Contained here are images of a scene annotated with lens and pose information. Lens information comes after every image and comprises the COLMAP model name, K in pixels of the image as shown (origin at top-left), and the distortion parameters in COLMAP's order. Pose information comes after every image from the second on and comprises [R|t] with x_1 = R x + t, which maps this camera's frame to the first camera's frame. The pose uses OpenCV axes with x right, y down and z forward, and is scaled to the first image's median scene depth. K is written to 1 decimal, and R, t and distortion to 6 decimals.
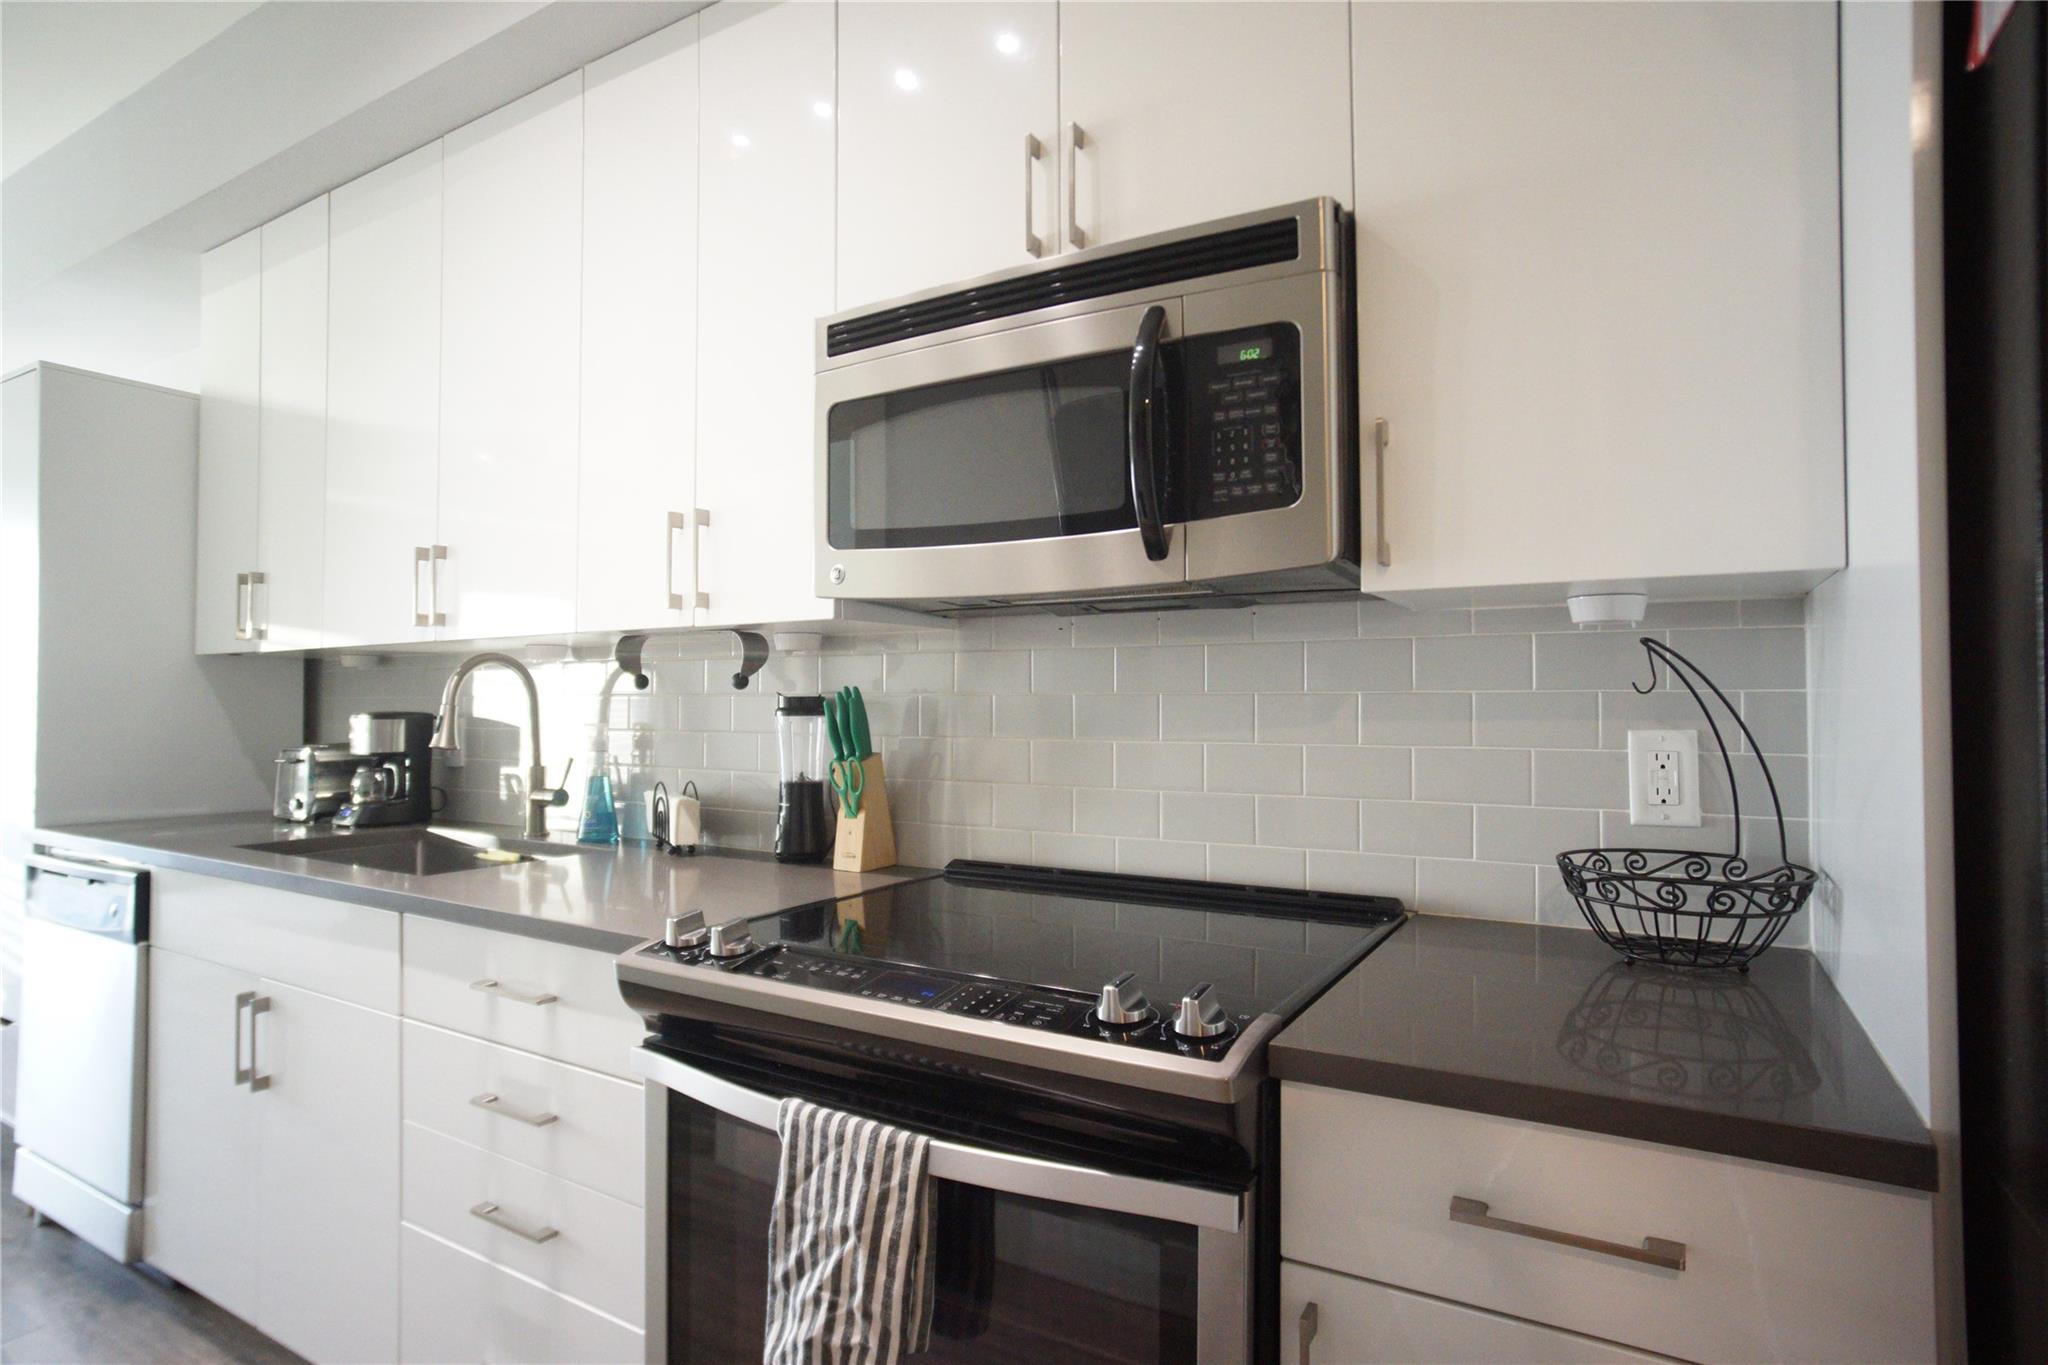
lens RADIAL K [[1073.3, 0, 1024.0], [0, 1073.3, 682.5], [0, 0, 1]] dist [-0.066329, 0.042805]
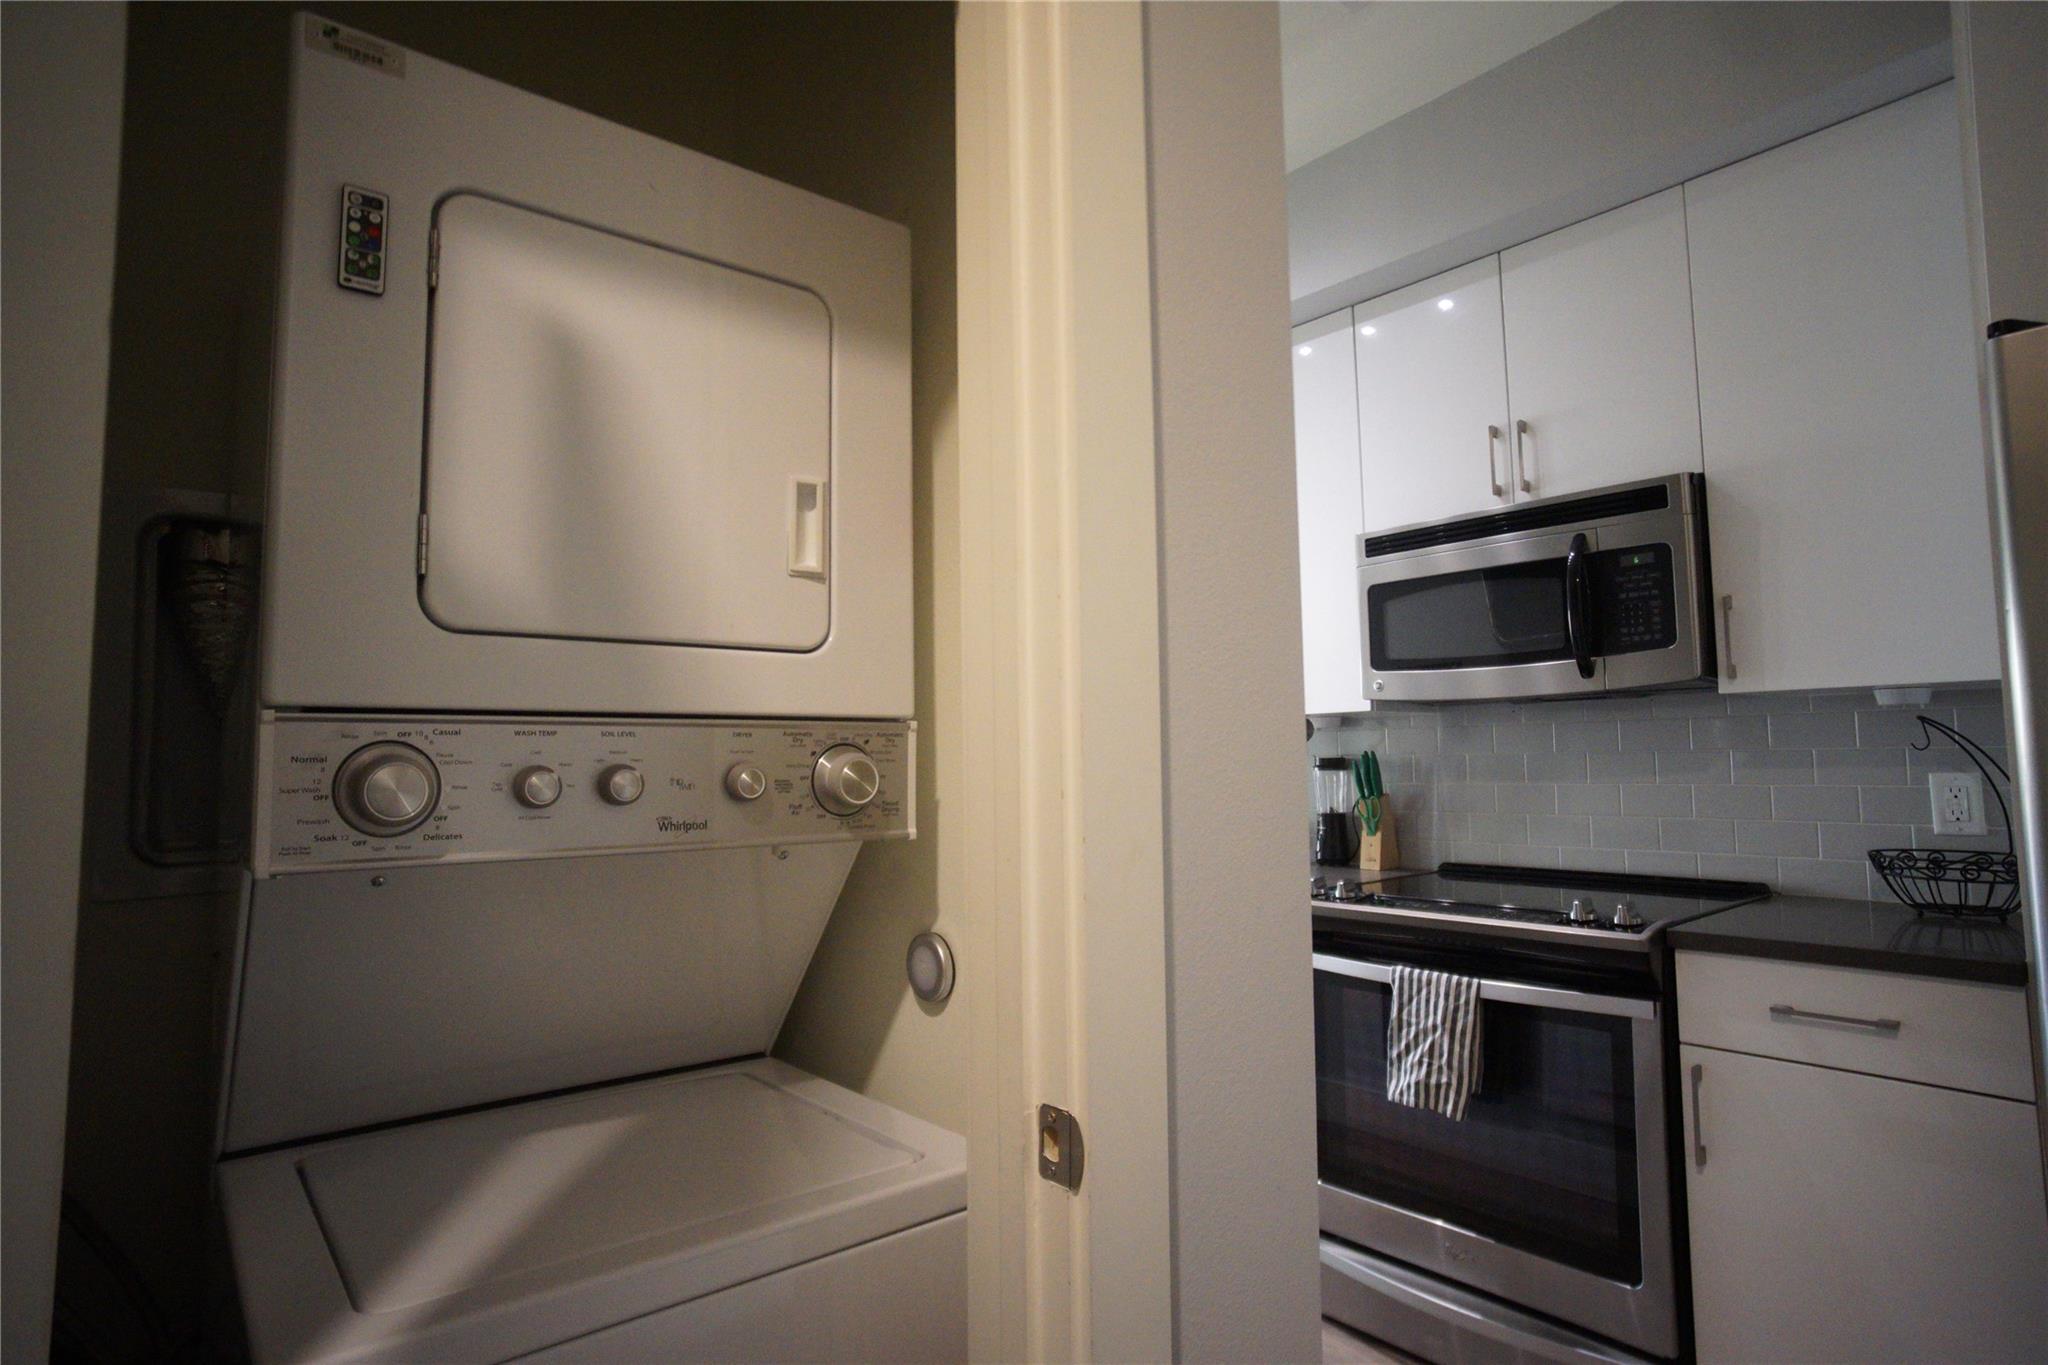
lens RADIAL K [[1073.3, 0, 1024.0], [0, 1073.3, 682.5], [0, 0, 1]] dist [-0.066329, 0.042805]
pose [[0.943587, -0.035060, -0.329262, -0.206514], [0.017365, 0.998250, -0.056532, -0.028563], [0.330668, 0.047625, 0.942545, -1.093890]]
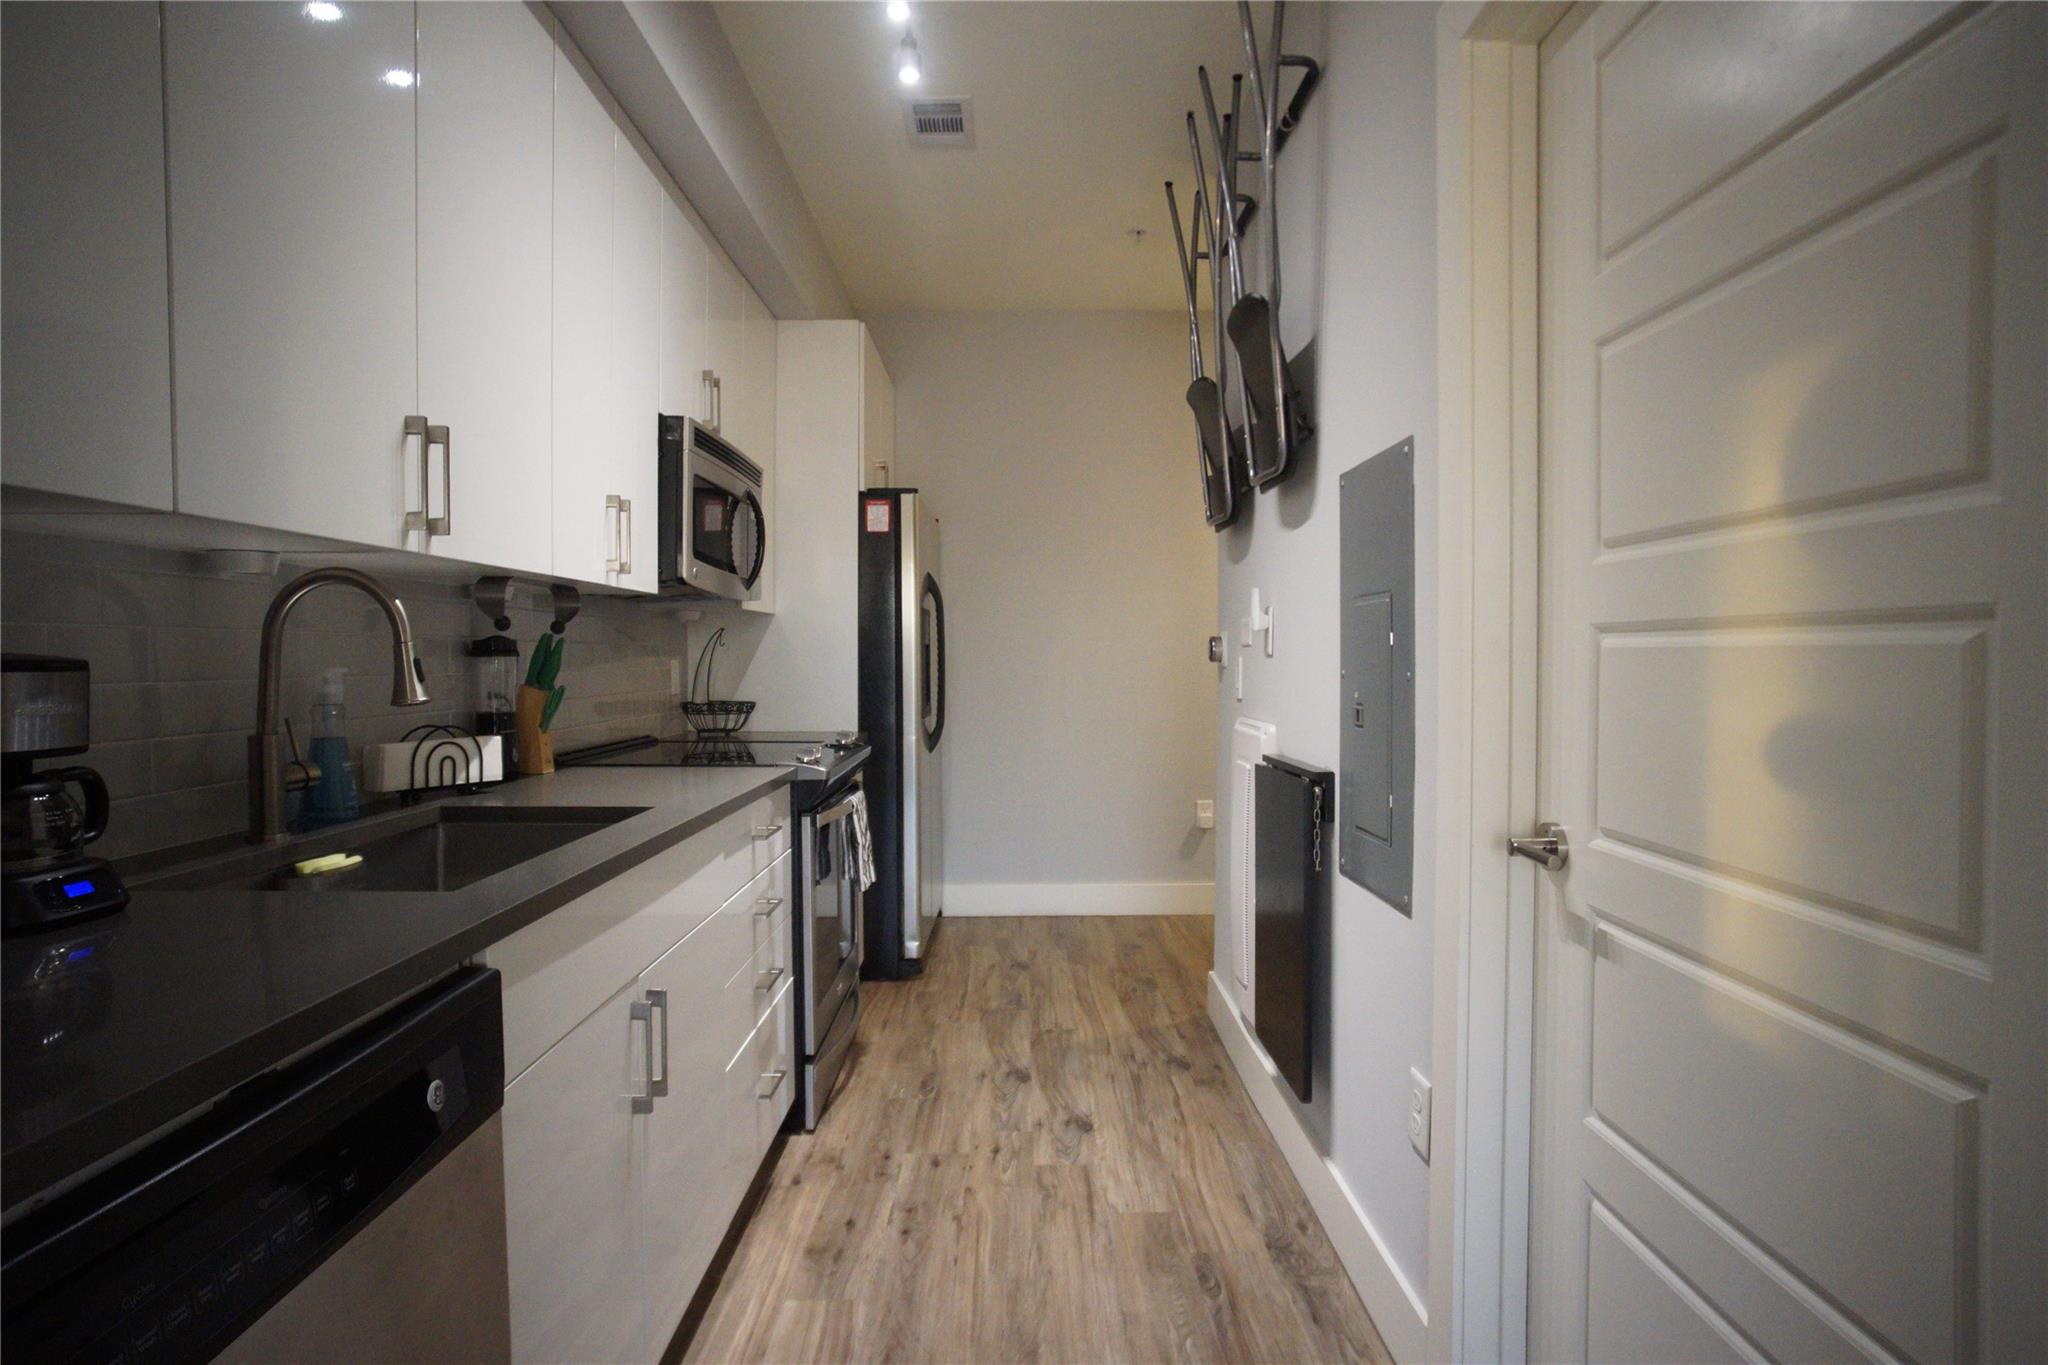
lens RADIAL K [[1073.3, 0, 1024.0], [0, 1073.3, 682.5], [0, 0, 1]] dist [-0.066329, 0.042805]
pose [[-0.519866, -0.017234, 0.854074, -2.695490], [-0.015997, 0.999818, 0.010438, 0.075765], [-0.854098, -0.008237, -0.520047, 1.989501]]
